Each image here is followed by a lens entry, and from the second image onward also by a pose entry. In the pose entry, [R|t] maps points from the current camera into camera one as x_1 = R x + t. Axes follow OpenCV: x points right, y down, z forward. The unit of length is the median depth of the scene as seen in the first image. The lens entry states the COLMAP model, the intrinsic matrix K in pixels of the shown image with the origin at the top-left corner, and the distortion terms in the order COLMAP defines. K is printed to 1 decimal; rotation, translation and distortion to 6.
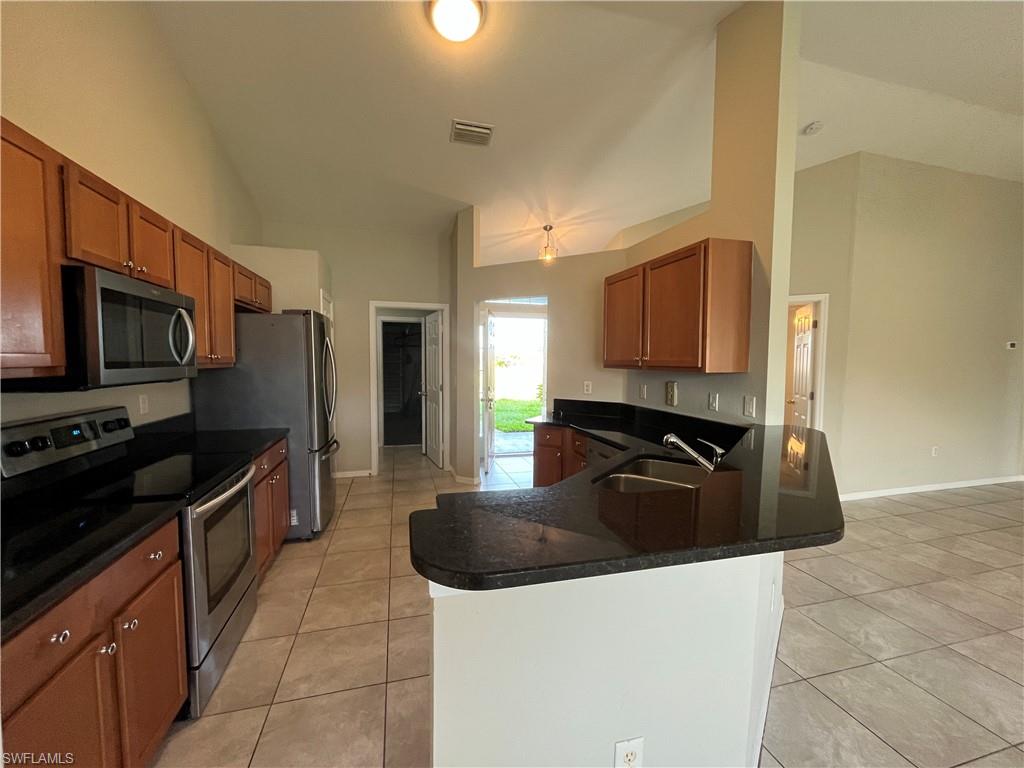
lens RADIAL K [[418.0, 0, 510.0], [0, 418.0, 385.4], [0, 0, 1]] dist [-0.004091, -0.000414]
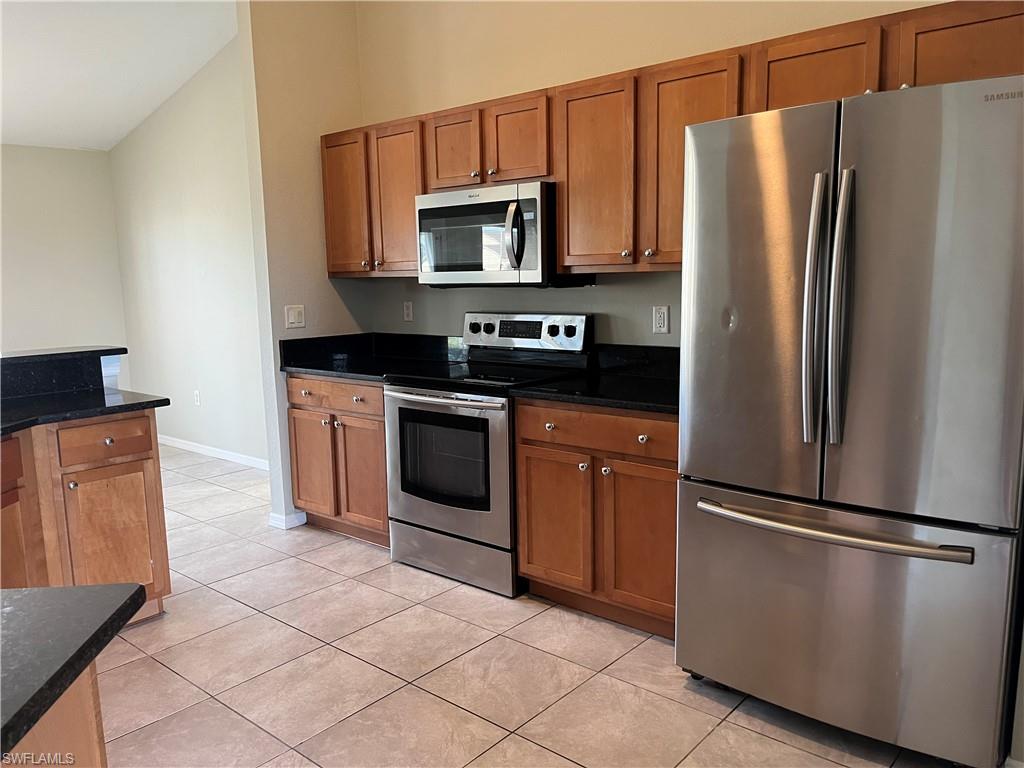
lens RADIAL K [[783.8, 0, 511.5], [0, 783.8, 385.2], [0, 0, 1]] dist [0.001102, 0.000414]
pose [[-0.827810, 0.088960, -0.553910, 0.134642], [-0.022527, 0.981280, 0.191264, -0.108113], [0.560556, 0.170808, -0.810310, 2.135830]]
